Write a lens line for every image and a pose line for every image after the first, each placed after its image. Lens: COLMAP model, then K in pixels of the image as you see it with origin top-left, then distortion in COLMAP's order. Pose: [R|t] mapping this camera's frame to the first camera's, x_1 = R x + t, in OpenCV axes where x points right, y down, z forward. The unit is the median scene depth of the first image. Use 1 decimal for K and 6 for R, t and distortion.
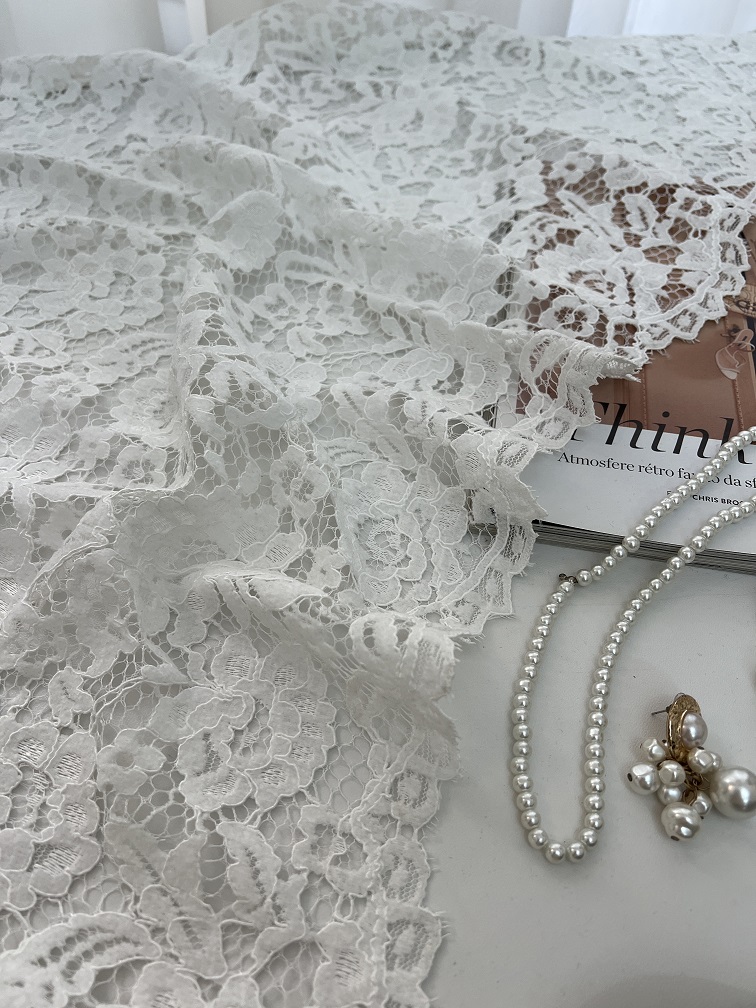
lens RADIAL K [[801.3, 0, 393.9], [0, 801.3, 503.8], [0, 0, 1]] dist [0.005600, 0.036996]
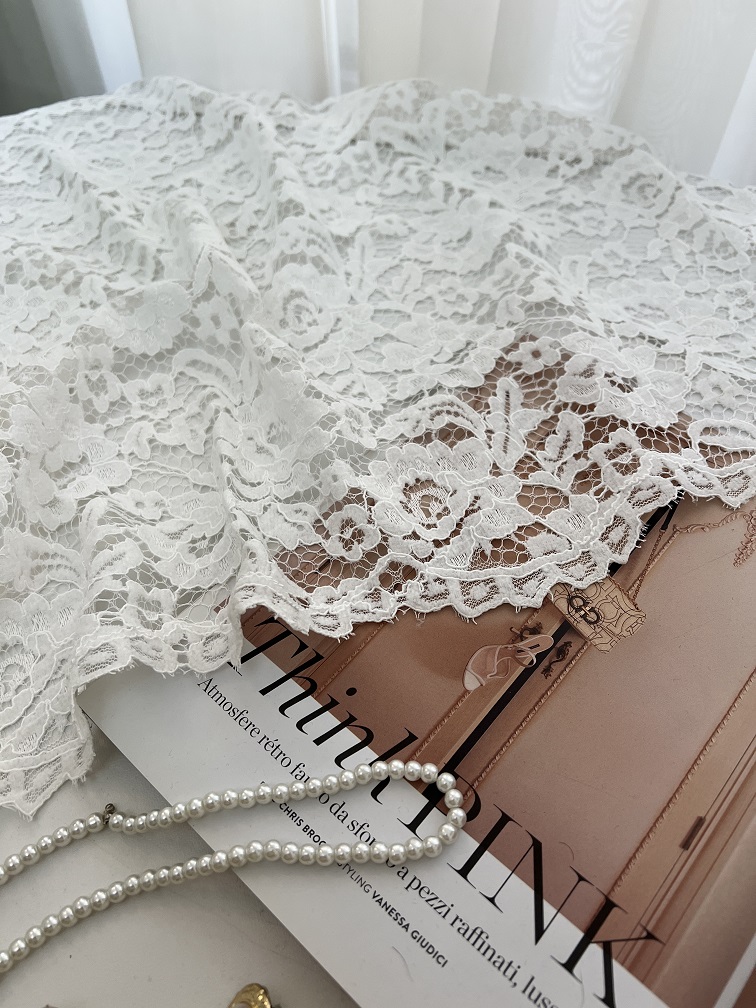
lens RADIAL K [[801.0, 0, 391.3], [0, 801.0, 505.8], [0, 0, 1]] dist [0.081661, -0.106069]
pose [[0.842513, 0.398317, -0.362650, 0.513208], [-0.393843, 0.914783, 0.089770, -0.323818], [0.367503, 0.067195, 0.927592, 0.197411]]
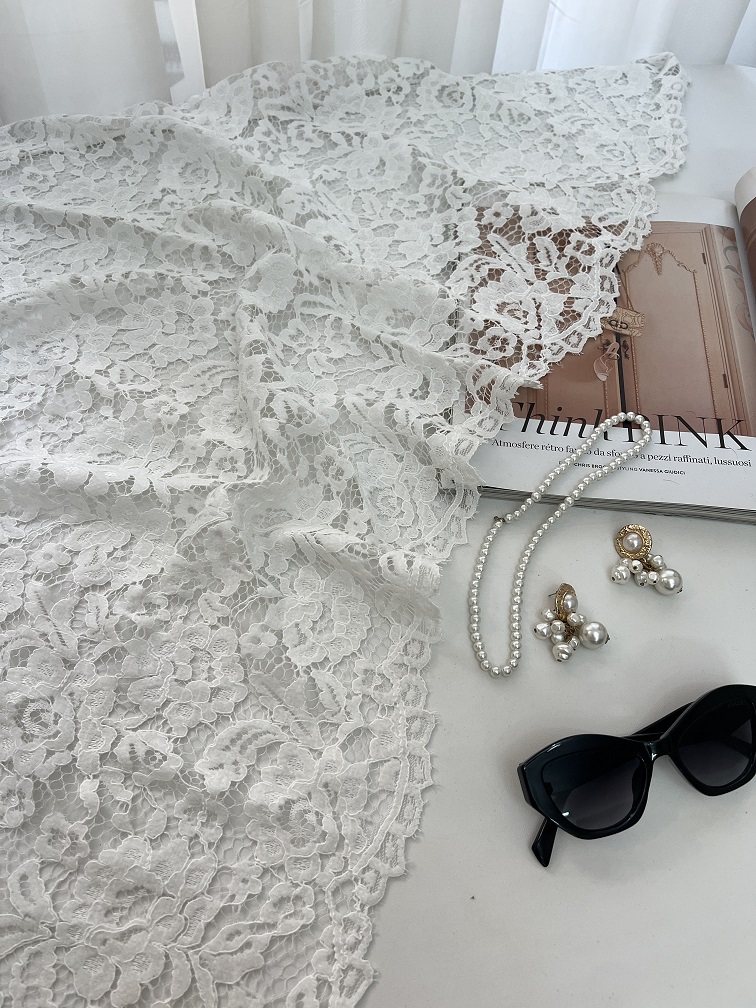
lens RADIAL K [[801.0, 0, 391.3], [0, 801.0, 505.8], [0, 0, 1]] dist [0.081661, -0.106069]
pose [[0.996919, -0.054122, 0.056767, -0.075461], [0.046822, 0.991319, 0.122859, -0.113369], [-0.062924, -0.119822, 0.990799, -0.477421]]
